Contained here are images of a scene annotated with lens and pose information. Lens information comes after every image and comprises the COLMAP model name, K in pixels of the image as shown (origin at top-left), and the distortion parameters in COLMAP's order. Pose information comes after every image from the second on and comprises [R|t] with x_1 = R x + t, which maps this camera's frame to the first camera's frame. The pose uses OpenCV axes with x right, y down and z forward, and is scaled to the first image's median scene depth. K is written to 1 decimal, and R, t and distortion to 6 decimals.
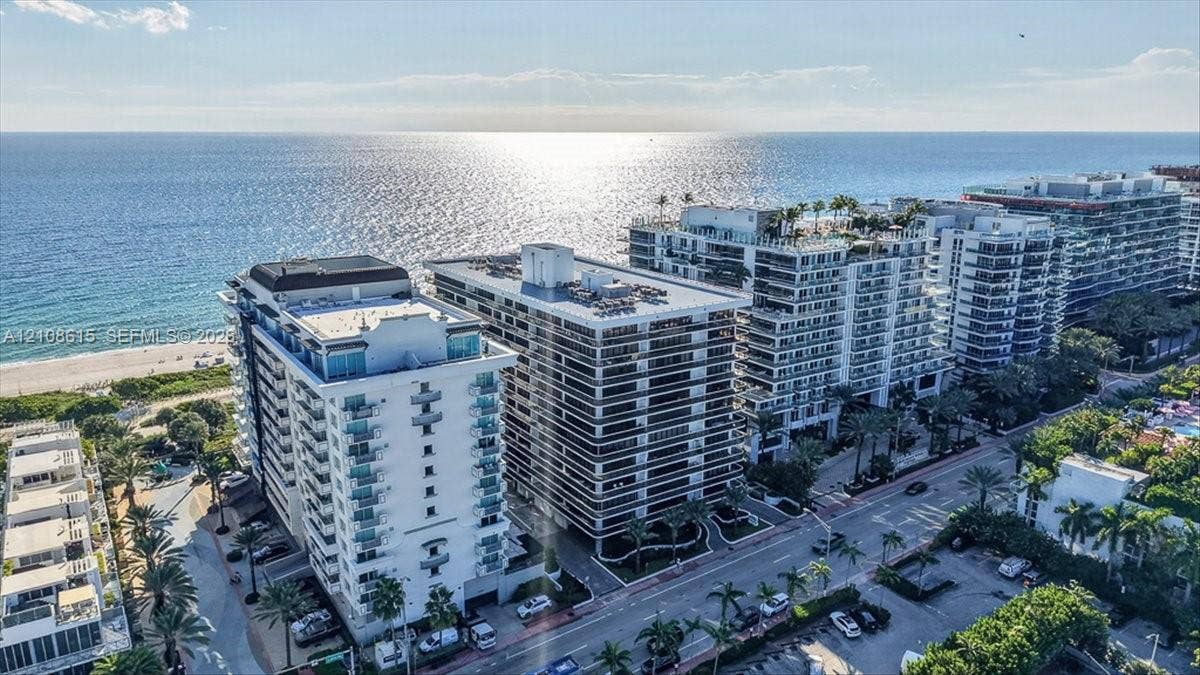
lens RADIAL K [[807.6, 0, 597.0], [0, 807.6, 341.1], [0, 0, 1]] dist [0.005444, -0.003350]
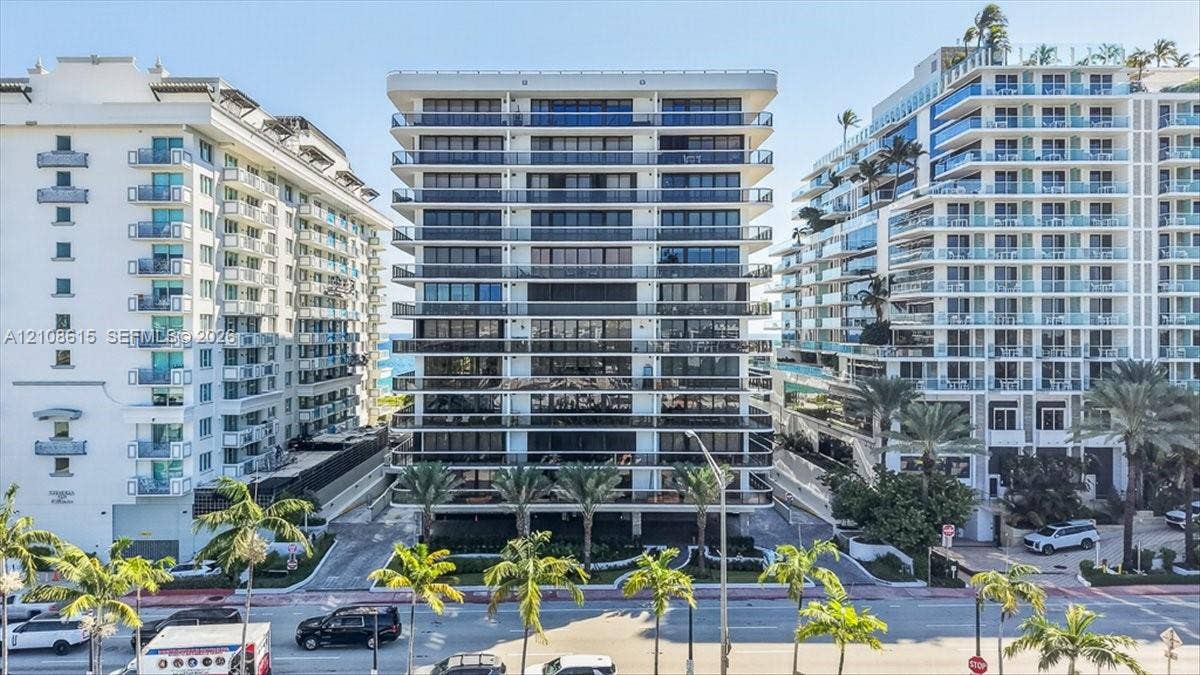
lens RADIAL K [[799.7, 0, 576.4], [0, 799.7, 315.3], [0, 0, 1]] dist [0.034126, -0.001856]
pose [[0.831834, -0.008219, -0.554964, 0.378919], [-0.138994, 0.964945, -0.222627, 0.219632], [0.537340, 0.262325, 0.801531, 0.599385]]
